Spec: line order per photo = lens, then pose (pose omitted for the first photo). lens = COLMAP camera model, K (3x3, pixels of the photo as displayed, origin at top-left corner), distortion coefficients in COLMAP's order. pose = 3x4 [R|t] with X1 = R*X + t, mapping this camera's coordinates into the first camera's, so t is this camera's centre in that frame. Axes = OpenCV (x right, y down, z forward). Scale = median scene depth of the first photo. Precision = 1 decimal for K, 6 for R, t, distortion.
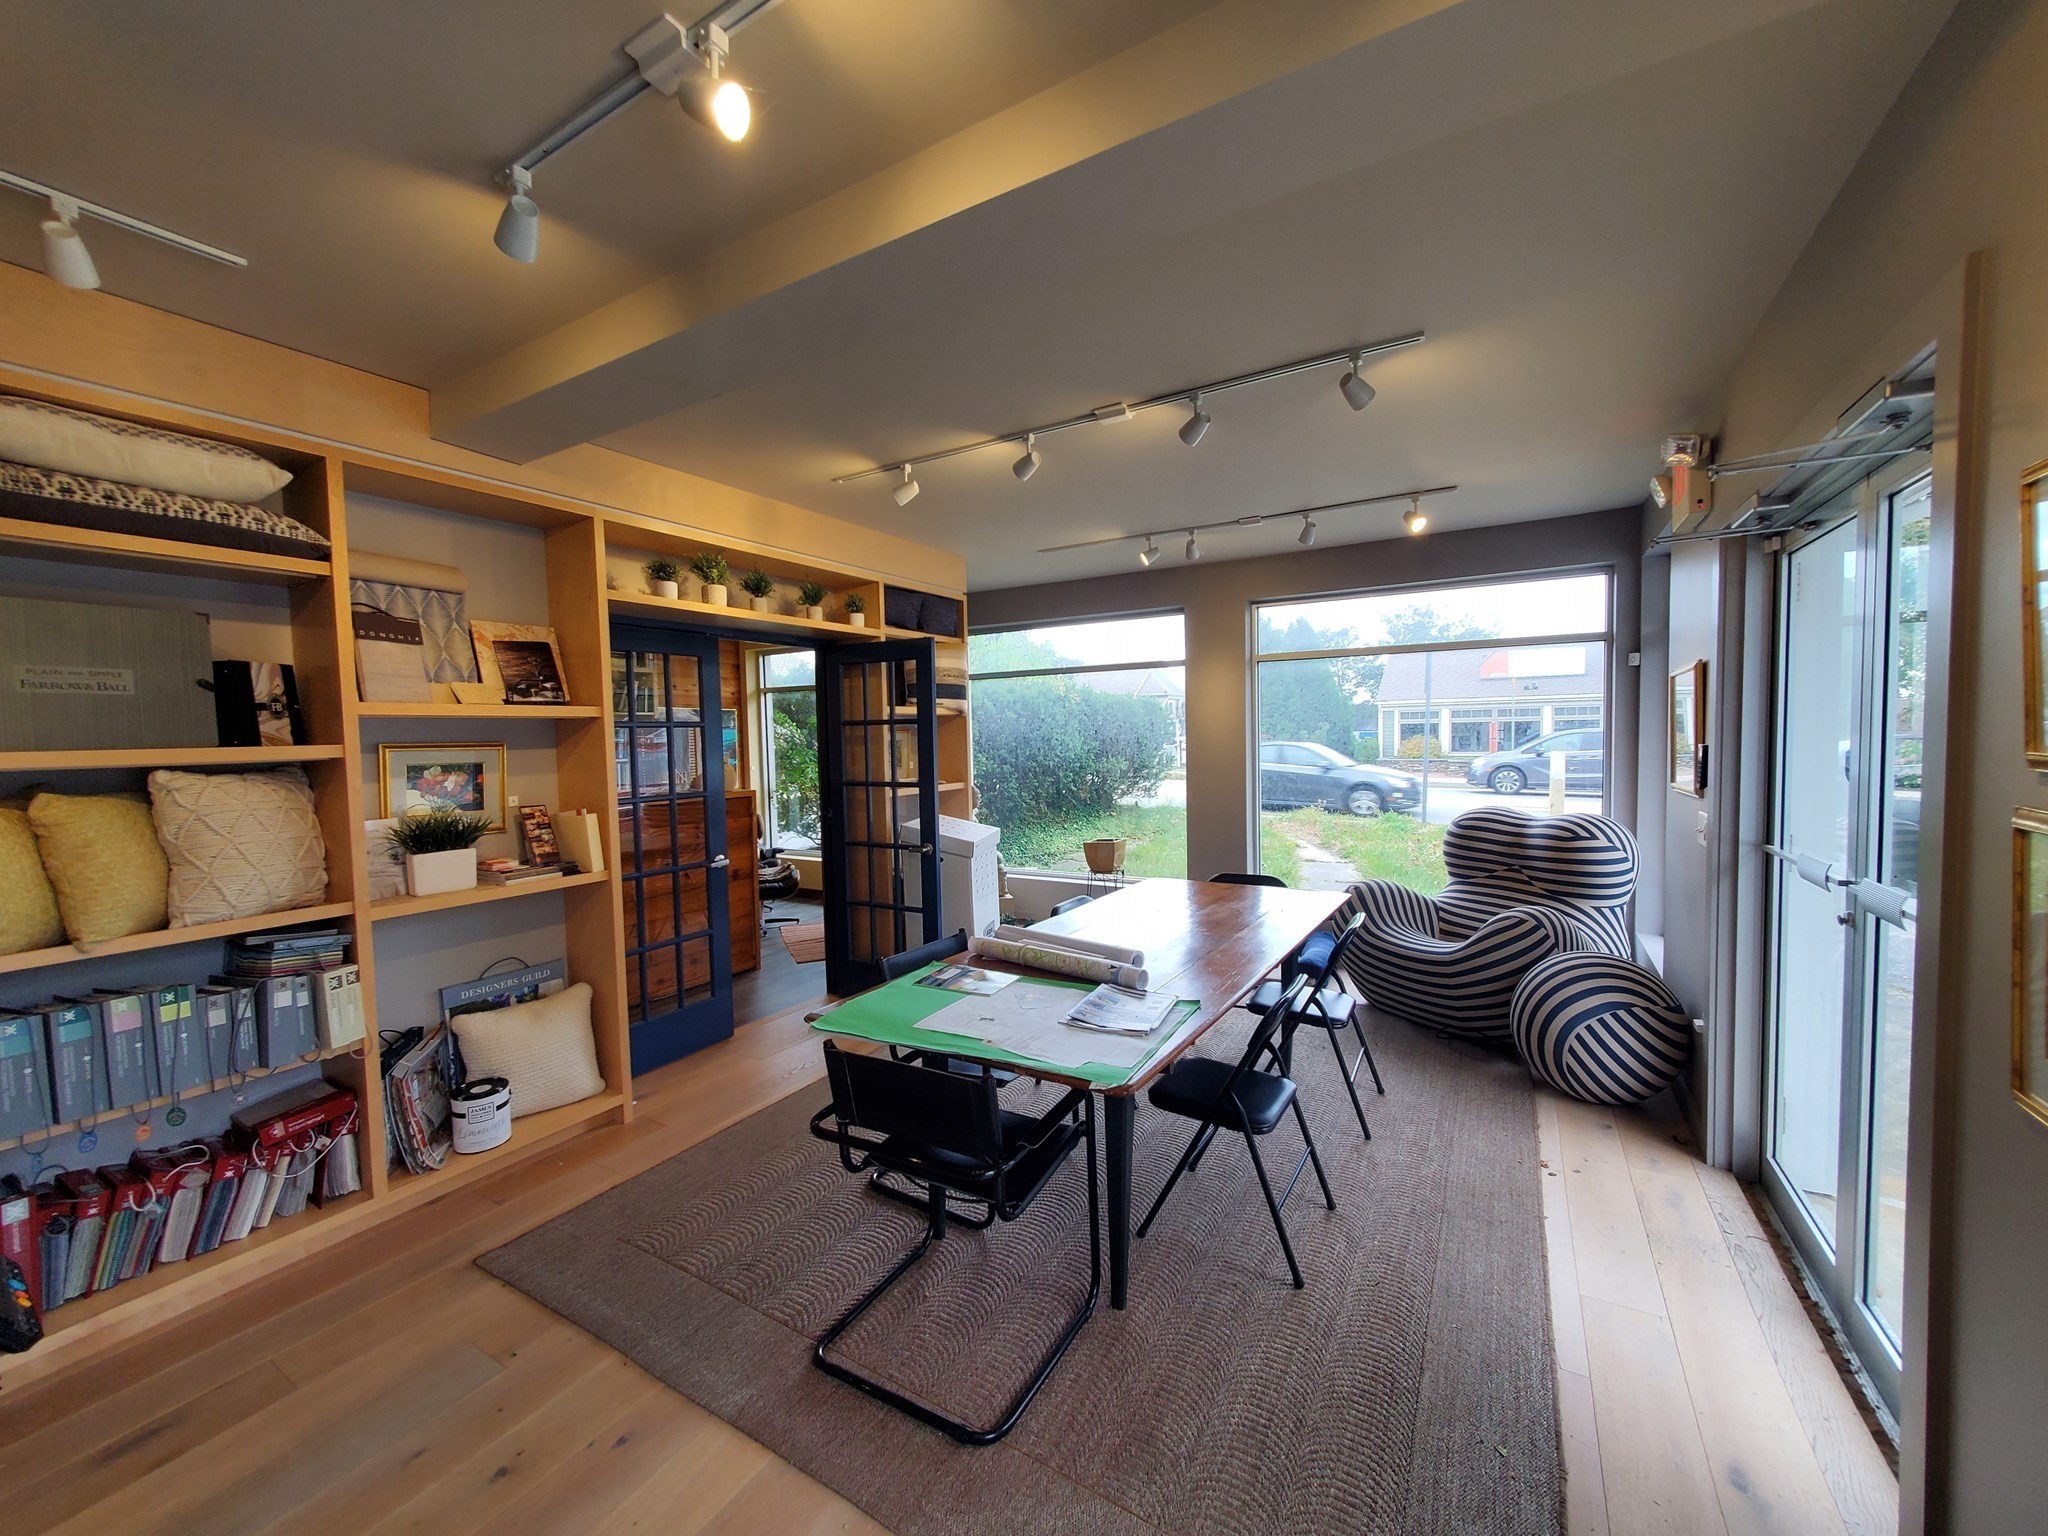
lens RADIAL K [[804.0, 0, 1028.8], [0, 804.0, 773.5], [0, 0, 1]] dist [0.000765, -0.000557]
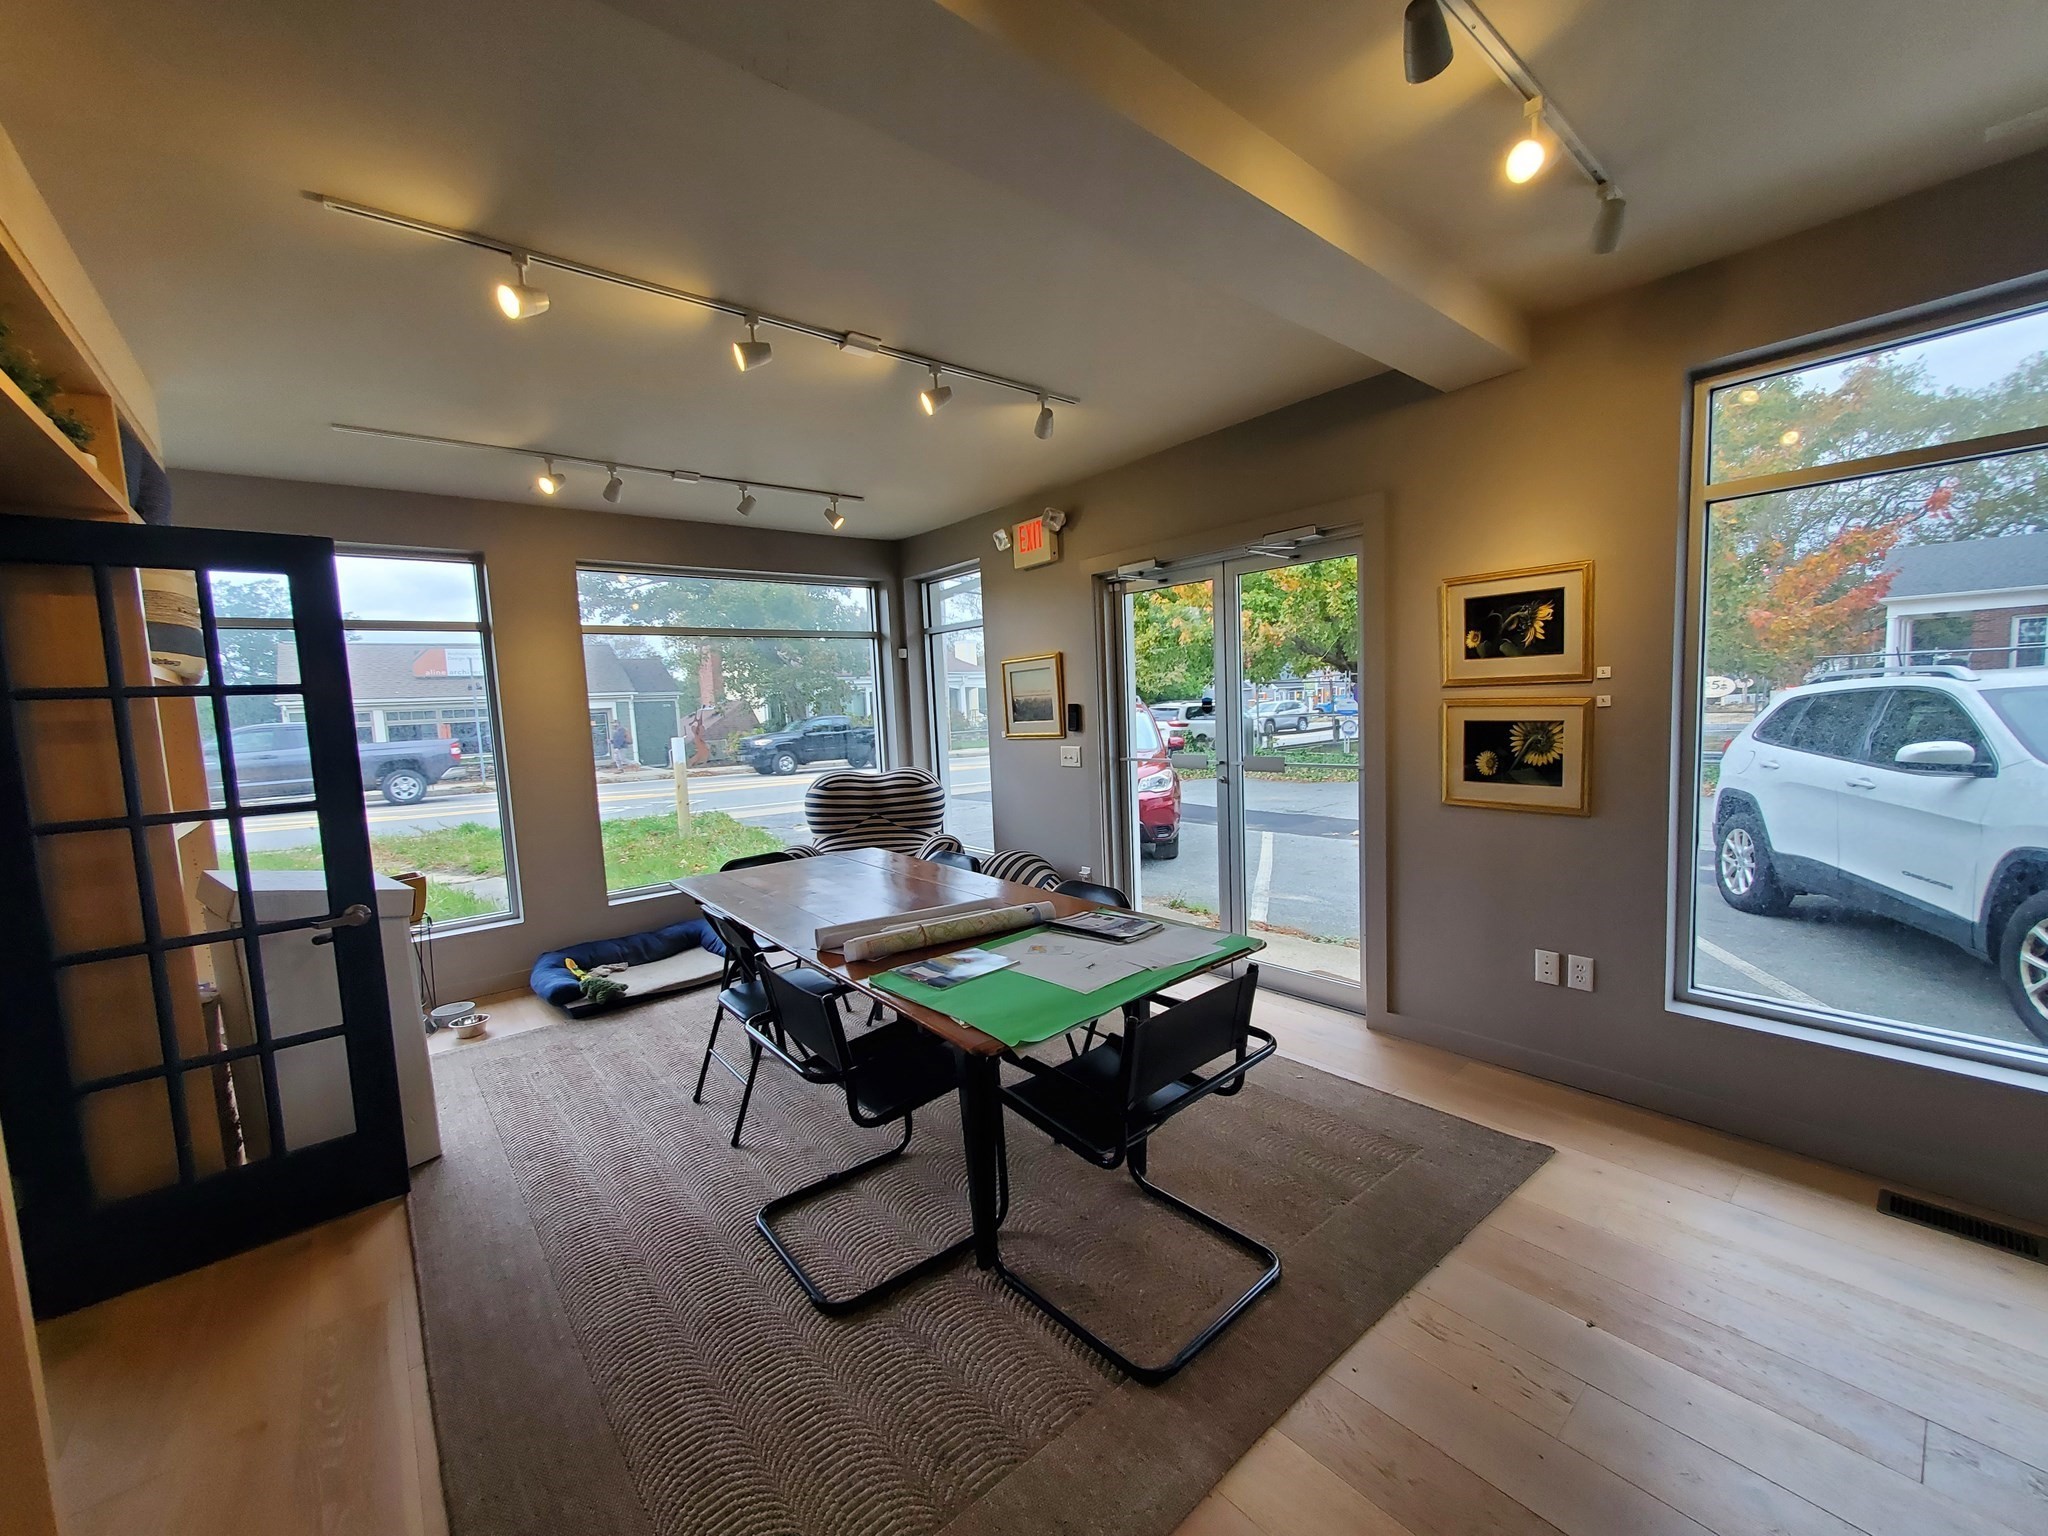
lens RADIAL K [[804.0, 0, 1028.8], [0, 804.0, 773.5], [0, 0, 1]] dist [0.000765, -0.000557]
pose [[0.326157, -0.080794, 0.941857, -0.701109], [0.086576, 0.994707, 0.055347, 0.006409], [-0.941343, 0.063490, 0.331426, 0.514850]]
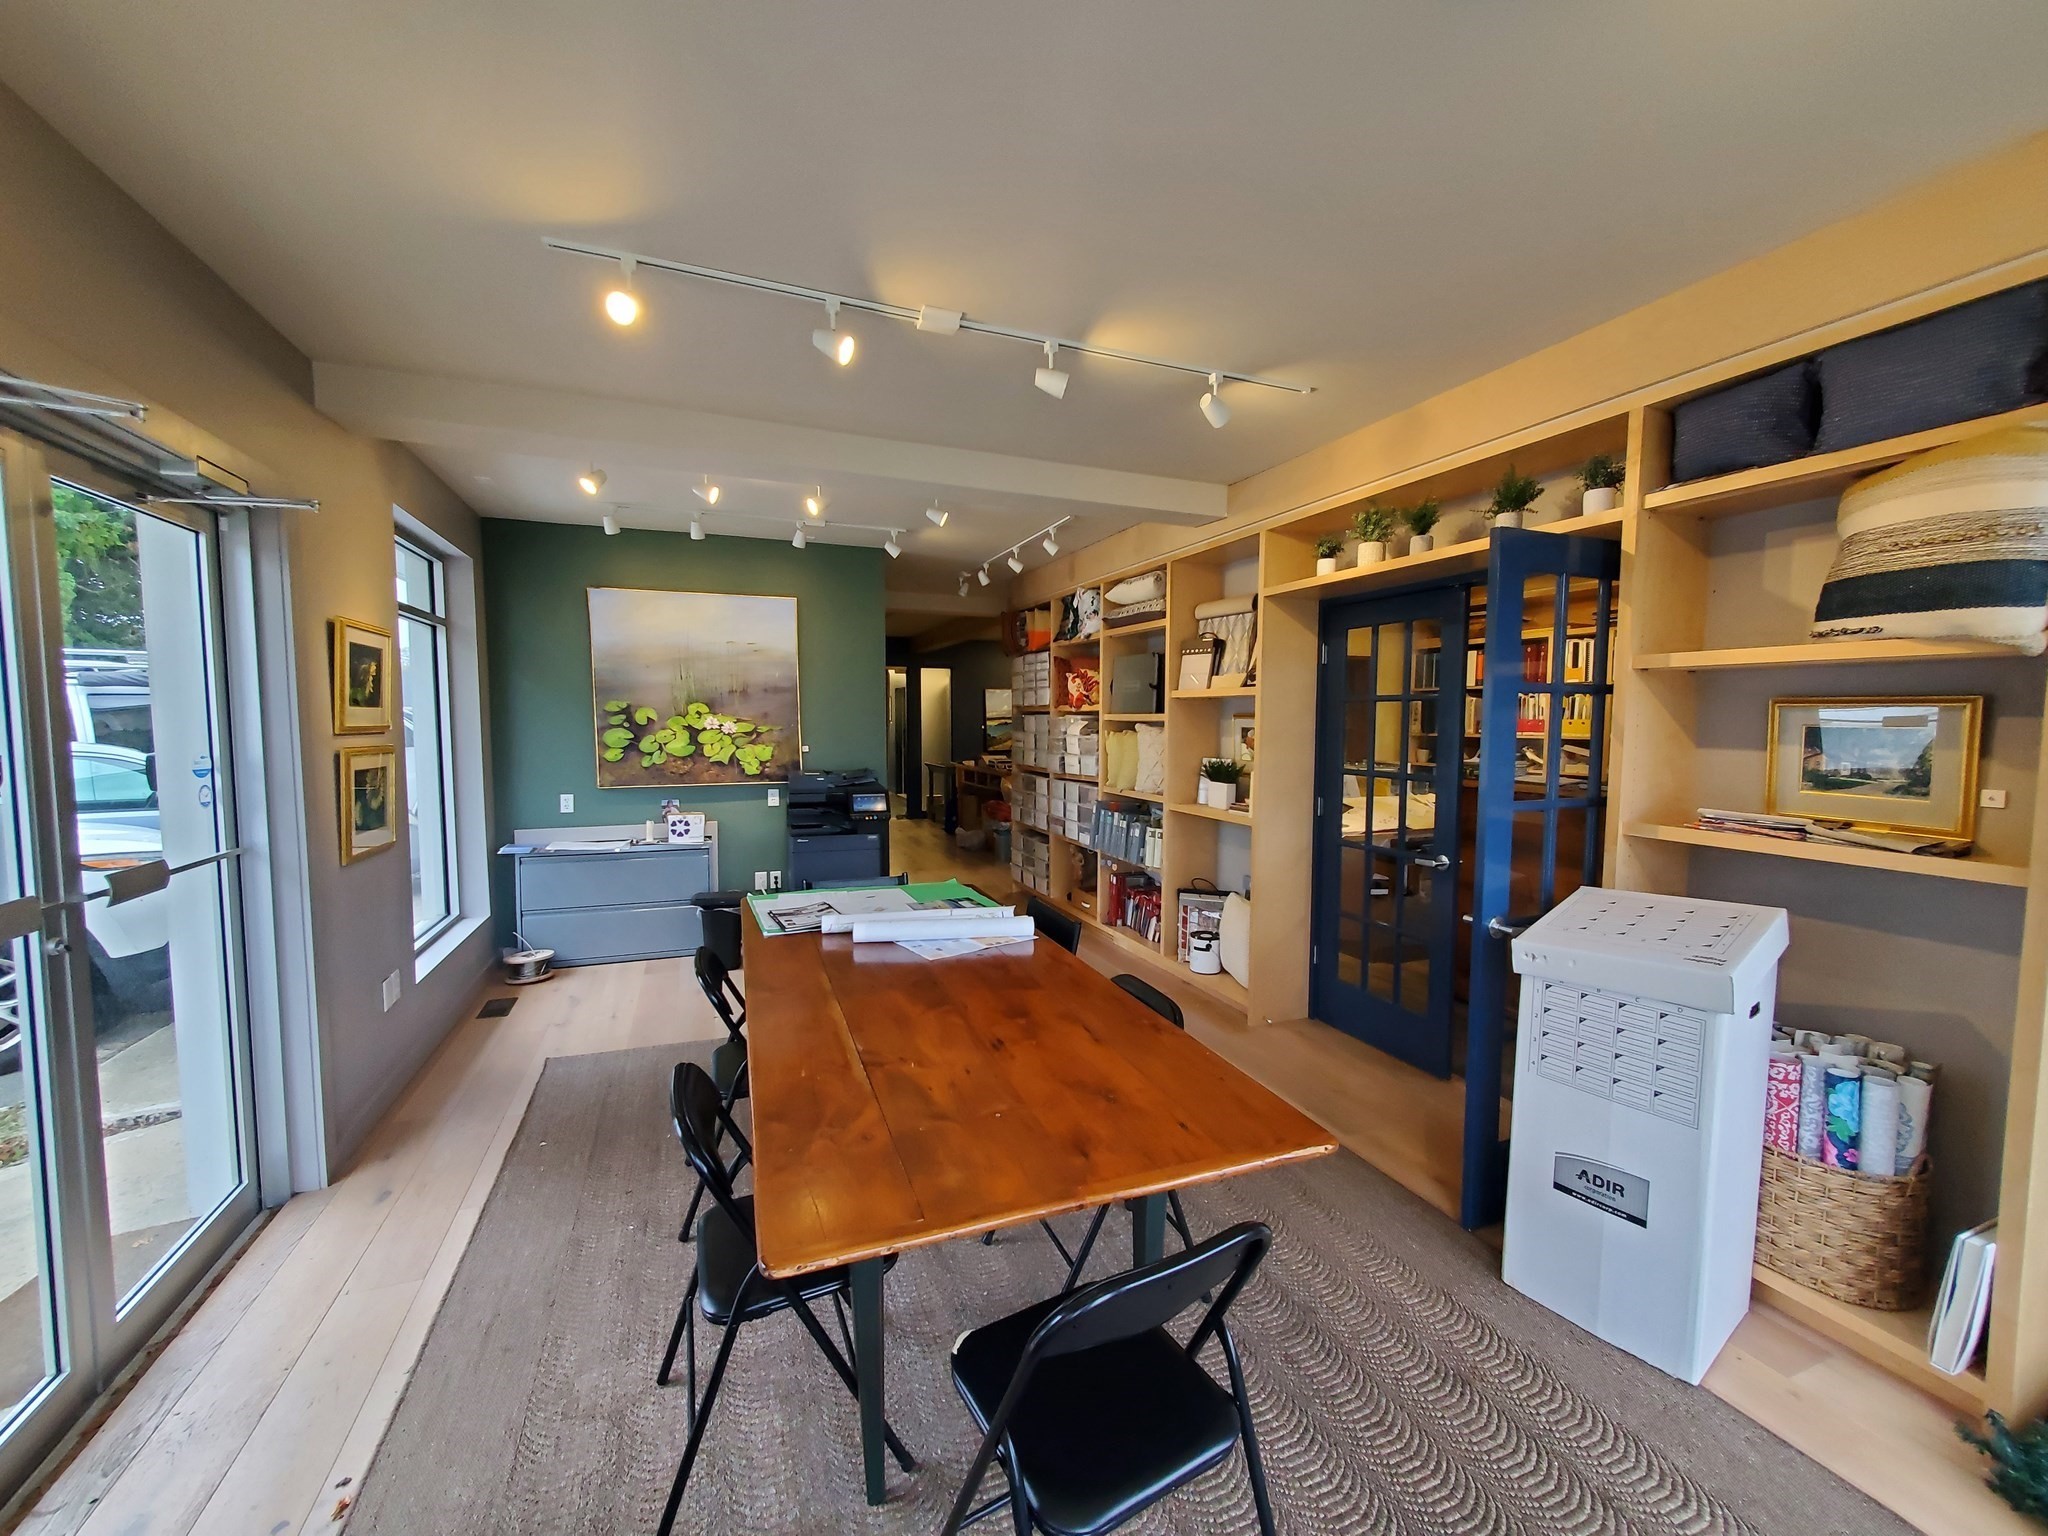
lens RADIAL K [[804.0, 0, 1028.8], [0, 804.0, 773.5], [0, 0, 1]] dist [0.000765, -0.000557]
pose [[-0.604948, 0.075276, -0.792699, 0.697134], [-0.028216, 0.992870, 0.115818, -0.085790], [0.795765, 0.092430, -0.598511, 1.529575]]
